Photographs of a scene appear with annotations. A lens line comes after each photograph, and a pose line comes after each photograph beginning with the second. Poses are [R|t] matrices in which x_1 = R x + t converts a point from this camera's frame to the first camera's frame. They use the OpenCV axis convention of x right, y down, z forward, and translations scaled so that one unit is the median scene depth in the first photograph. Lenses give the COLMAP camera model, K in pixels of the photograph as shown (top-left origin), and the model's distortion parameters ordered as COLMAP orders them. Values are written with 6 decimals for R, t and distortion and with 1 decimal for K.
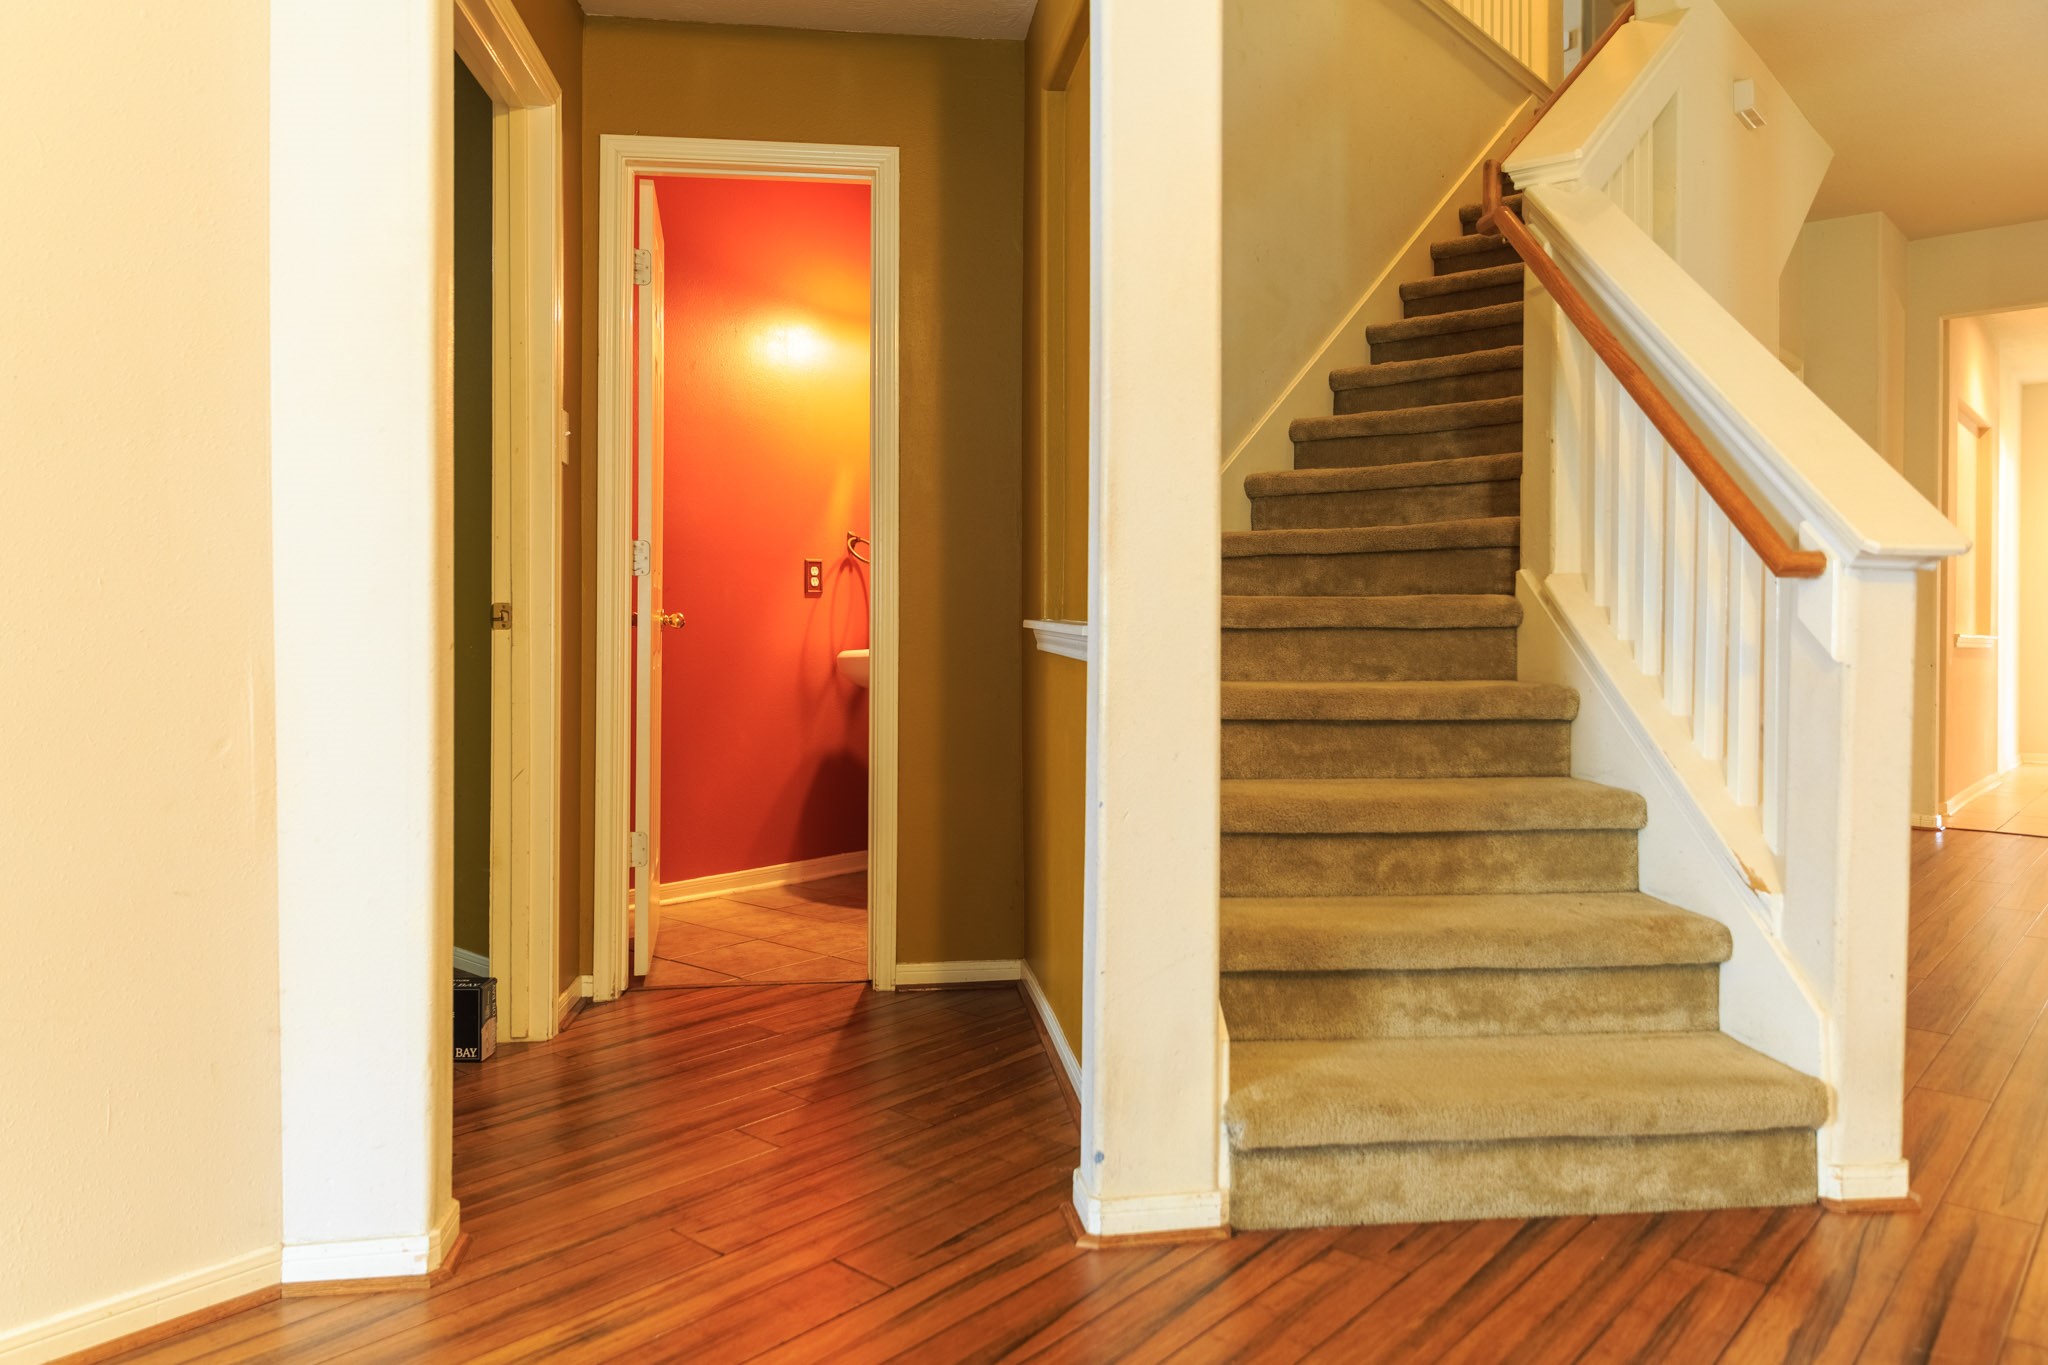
lens RADIAL K [[1402.3, 0, 1024.4], [0, 1402.3, 672.2], [0, 0, 1]] dist [0.016180, -0.011807]
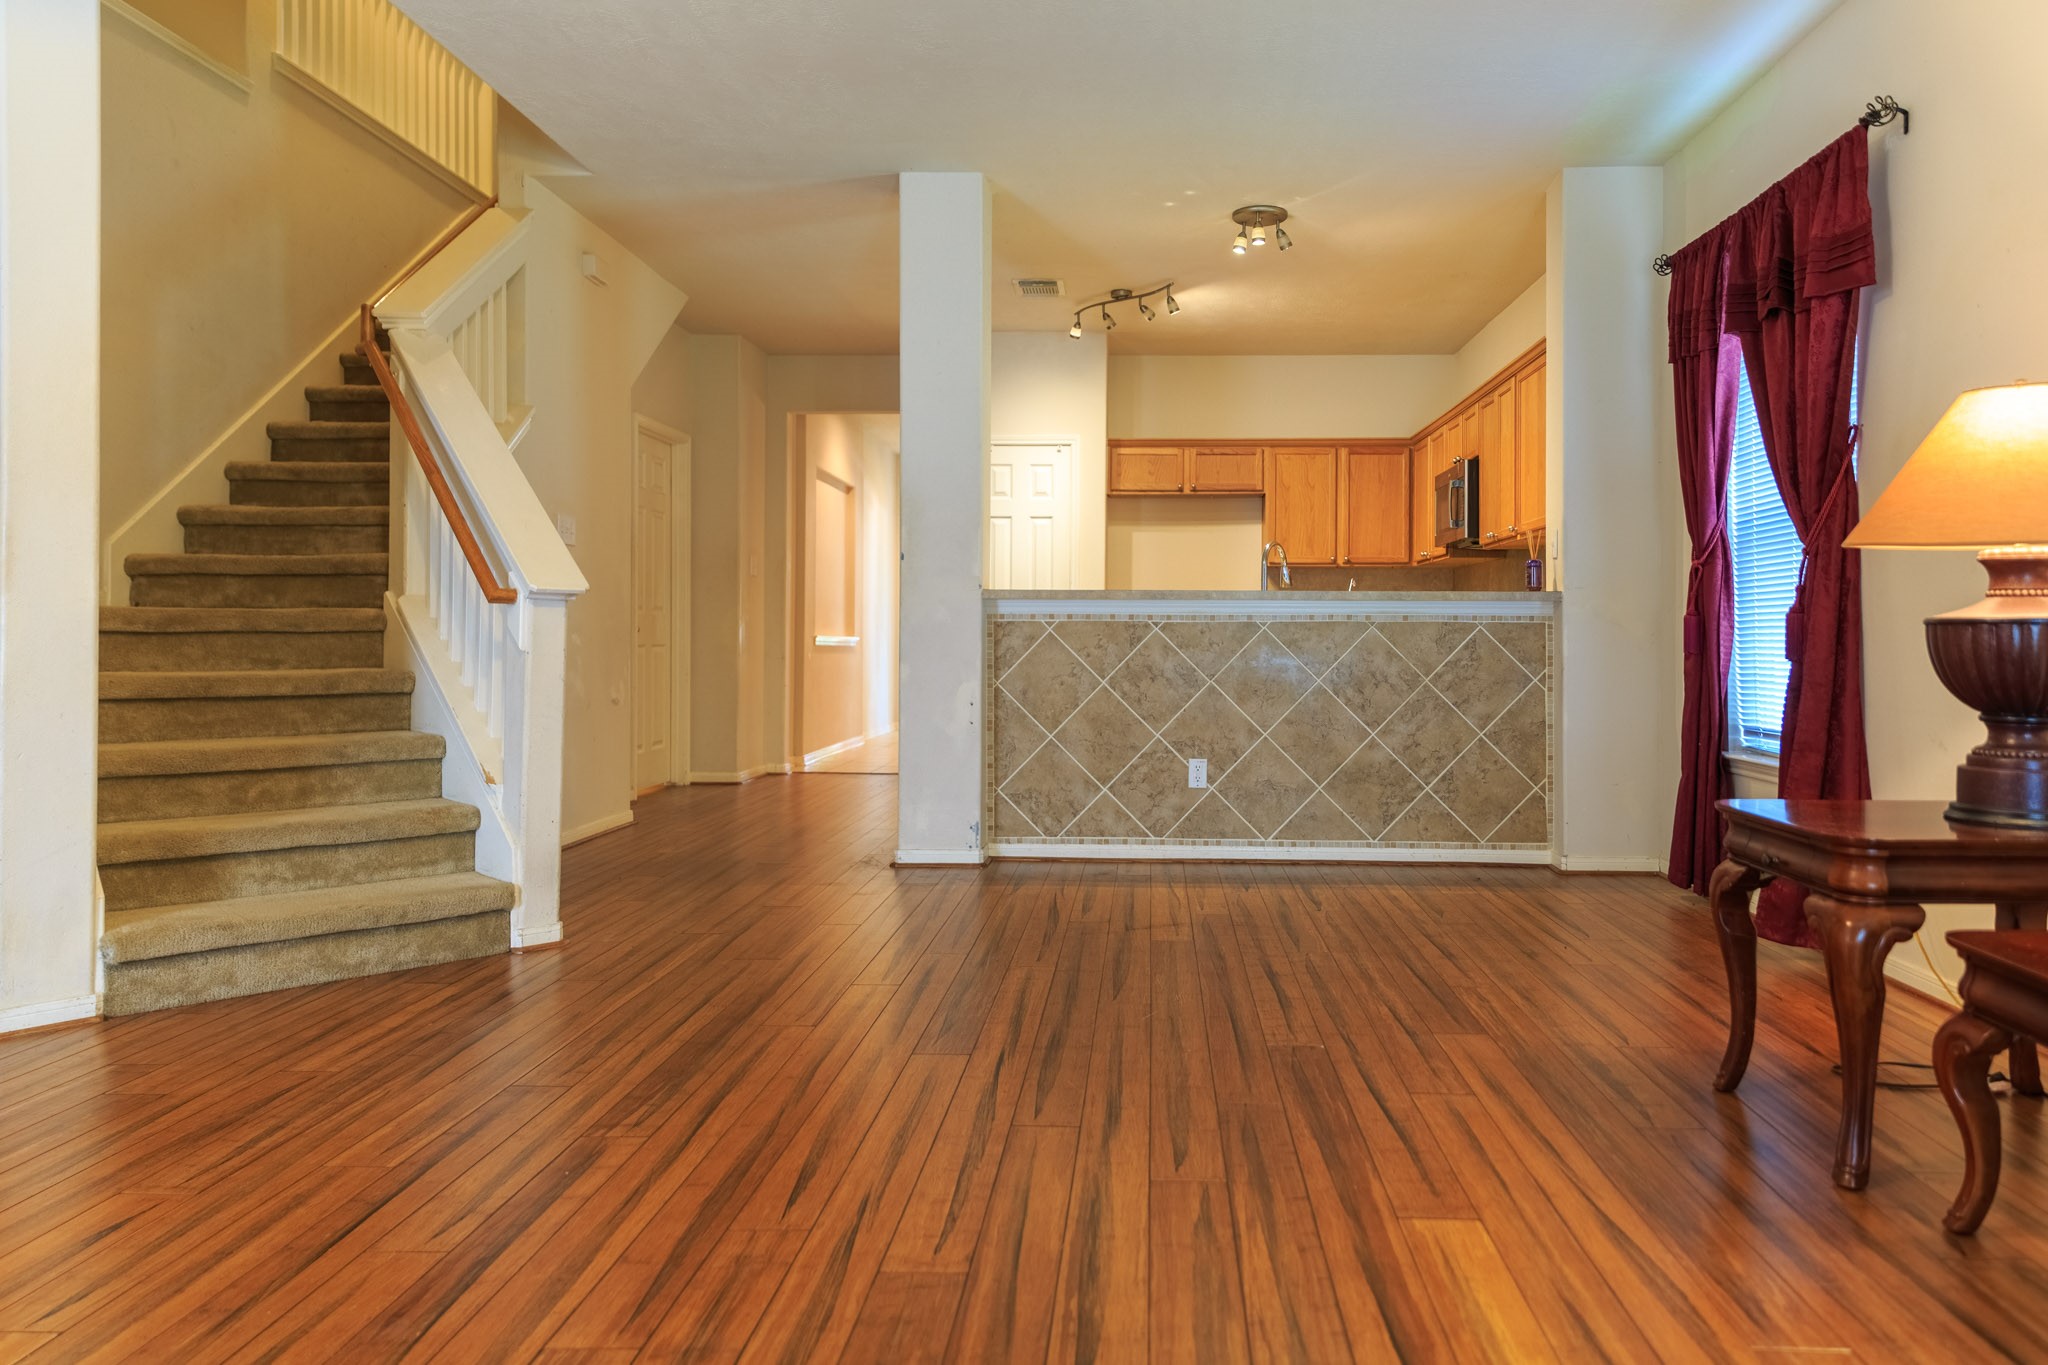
lens RADIAL K [[1402.3, 0, 1108.7], [0, 1402.3, 625.6], [0, 0, 1]] dist [0.016180, -0.011807]
pose [[0.774872, 0.001597, 0.632116, 0.016241], [0.020784, 0.999392, -0.028003, 0.022573], [-0.631776, 0.034836, 0.774368, -0.731298]]
